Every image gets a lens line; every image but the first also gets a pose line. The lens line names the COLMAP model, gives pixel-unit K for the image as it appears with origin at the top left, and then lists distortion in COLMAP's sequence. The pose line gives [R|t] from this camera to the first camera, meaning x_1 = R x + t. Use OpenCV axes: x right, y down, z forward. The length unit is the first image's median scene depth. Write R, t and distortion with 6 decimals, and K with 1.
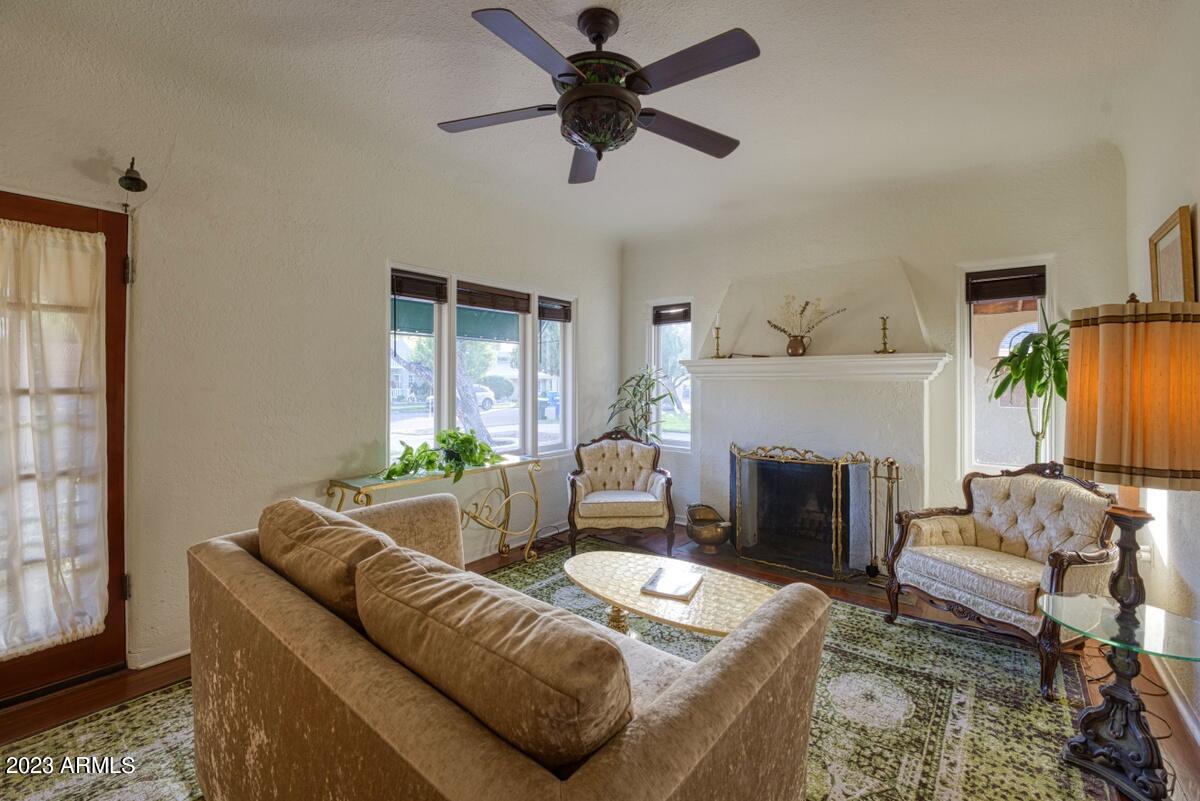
lens RADIAL K [[492.1, 0, 596.0], [0, 492.1, 384.5], [0, 0, 1]] dist [-0.026466, -0.000258]
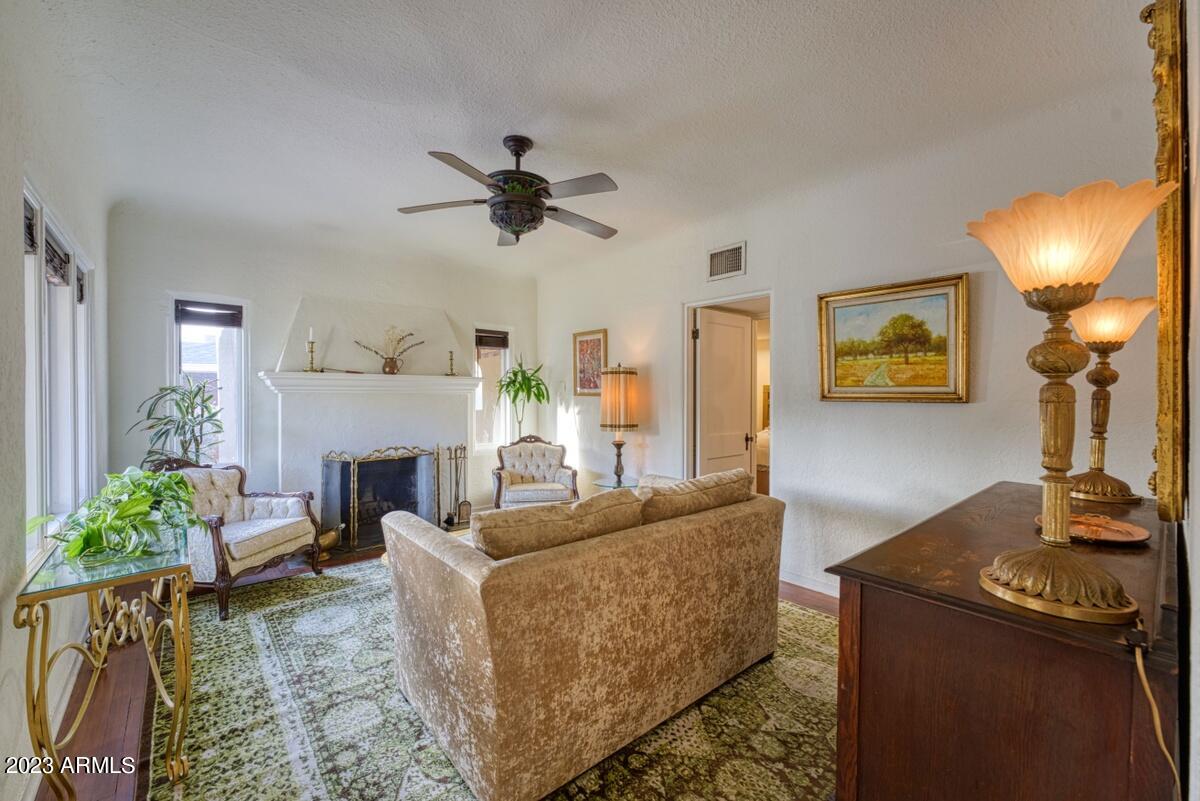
lens RADIAL K [[494.5, 0, 596.3], [0, 494.5, 398.9], [0, 0, 1]] dist [-0.024843, -0.000018]
pose [[0.168216, -0.011409, 0.985684, -0.728760], [0.001609, 0.999935, 0.011300, -0.008355], [-0.985749, -0.000315, 0.168223, 0.268412]]
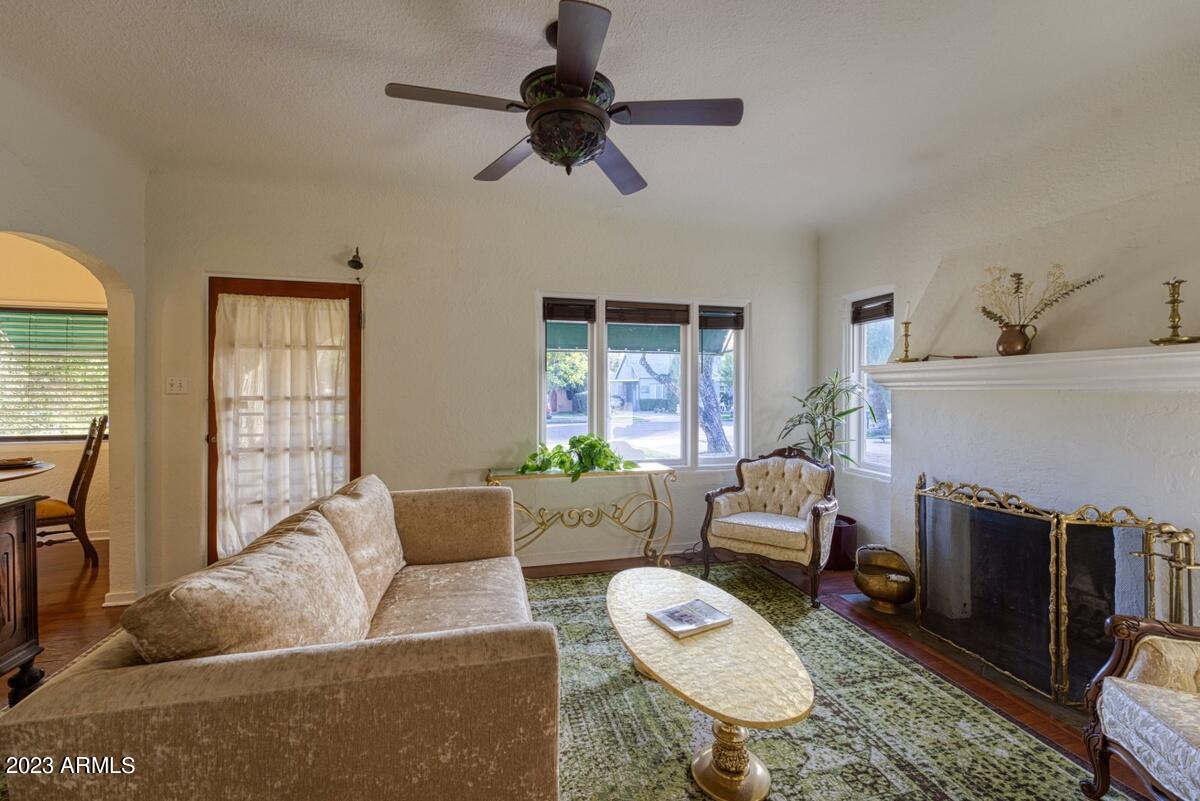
lens RADIAL K [[478.5, 0, 593.5], [0, 478.5, 397.4], [0, 0, 1]] dist [-0.000383, -0.000266]
pose [[0.806106, 0.006577, -0.591735, 0.327317], [-0.003533, 0.999974, 0.006300, -0.001348], [0.591761, -0.002988, 0.806108, 0.116769]]
